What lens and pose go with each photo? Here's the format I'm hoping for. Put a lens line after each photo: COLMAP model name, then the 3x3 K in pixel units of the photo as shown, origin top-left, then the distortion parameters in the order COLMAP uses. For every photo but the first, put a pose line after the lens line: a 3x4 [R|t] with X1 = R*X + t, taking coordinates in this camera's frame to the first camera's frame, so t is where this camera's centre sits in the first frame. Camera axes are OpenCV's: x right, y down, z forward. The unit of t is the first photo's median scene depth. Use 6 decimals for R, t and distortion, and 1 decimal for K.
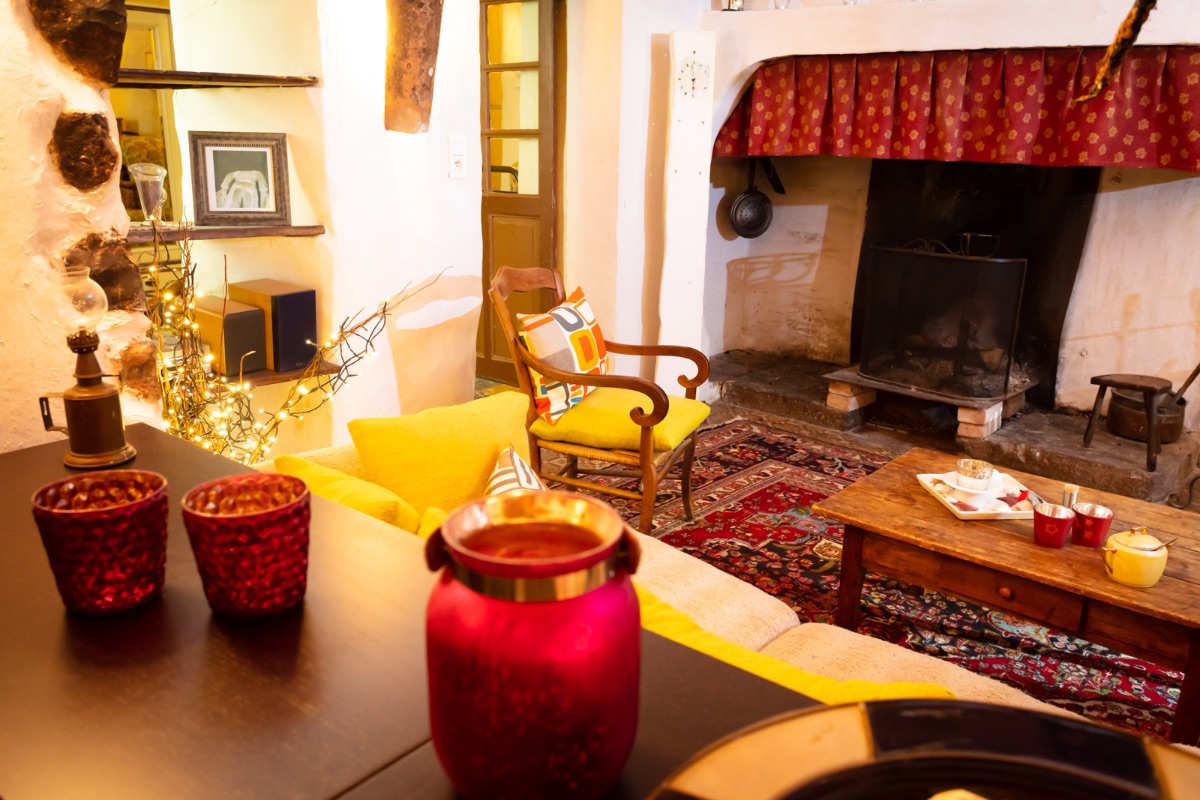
lens RADIAL K [[960.8, 0, 598.1], [0, 960.8, 402.4], [0, 0, 1]] dist [0.012629, 0.001394]
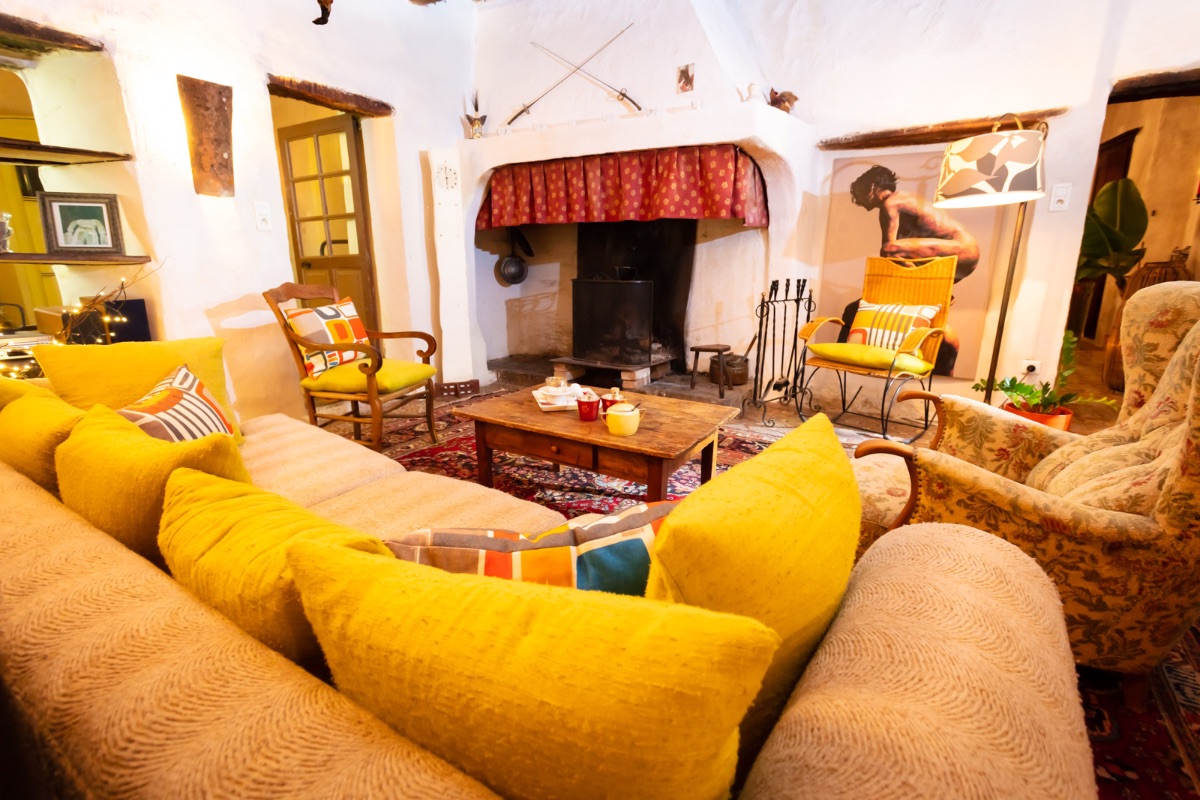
lens RADIAL K [[565.7, 0, 602.7], [0, 565.7, 397.3], [0, 0, 1]] dist [0.003181, 0.000259]
pose [[0.989015, -0.058371, 0.135801, 0.270815], [0.063314, 0.997469, -0.032363, 0.105114], [-0.133568, 0.040605, 0.990207, 0.044429]]
